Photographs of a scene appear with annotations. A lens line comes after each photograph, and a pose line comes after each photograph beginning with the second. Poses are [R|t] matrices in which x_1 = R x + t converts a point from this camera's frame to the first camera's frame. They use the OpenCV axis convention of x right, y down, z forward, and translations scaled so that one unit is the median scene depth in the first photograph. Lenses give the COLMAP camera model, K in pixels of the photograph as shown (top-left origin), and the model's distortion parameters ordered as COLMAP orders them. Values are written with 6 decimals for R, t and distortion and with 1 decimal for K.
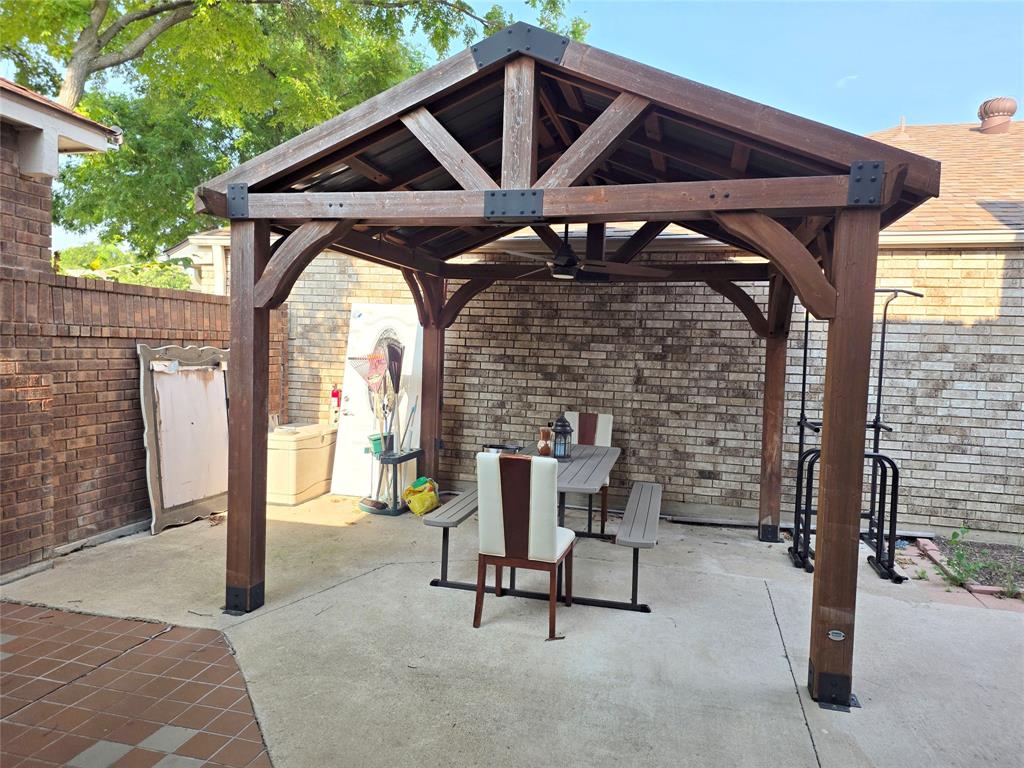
lens RADIAL K [[668.0, 0, 512.7], [0, 668.0, 382.5], [0, 0, 1]] dist [0.052369, -0.004916]
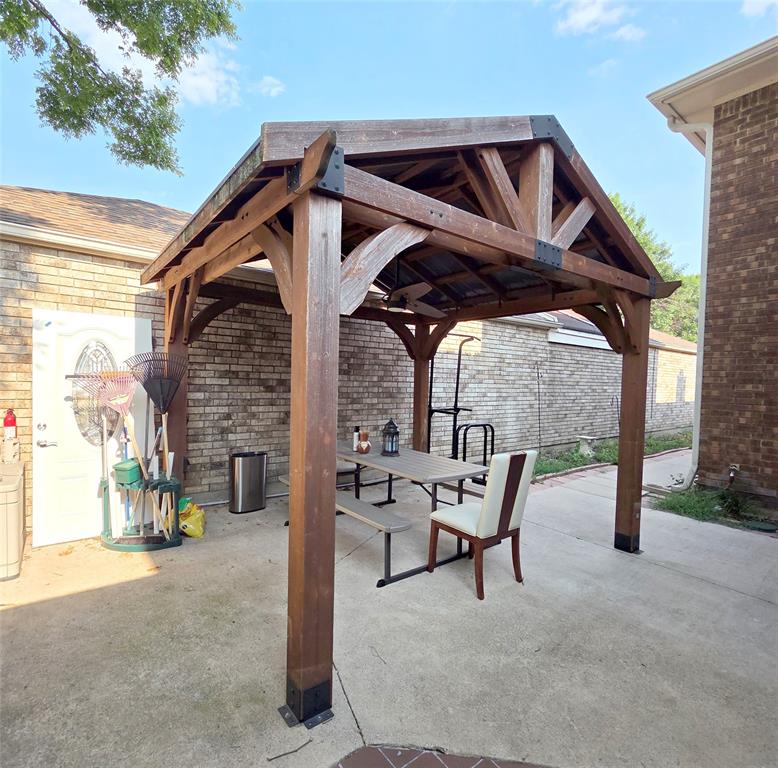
lens RADIAL K [[425.2, 0, 390.1], [0, 425.2, 391.0], [0, 0, 1]] dist [-0.000895, 0.001664]
pose [[0.609494, -0.042216, 0.791666, -0.439130], [0.032491, 0.999072, 0.028261, -0.021145], [-0.792124, 0.008497, 0.610301, 0.392807]]
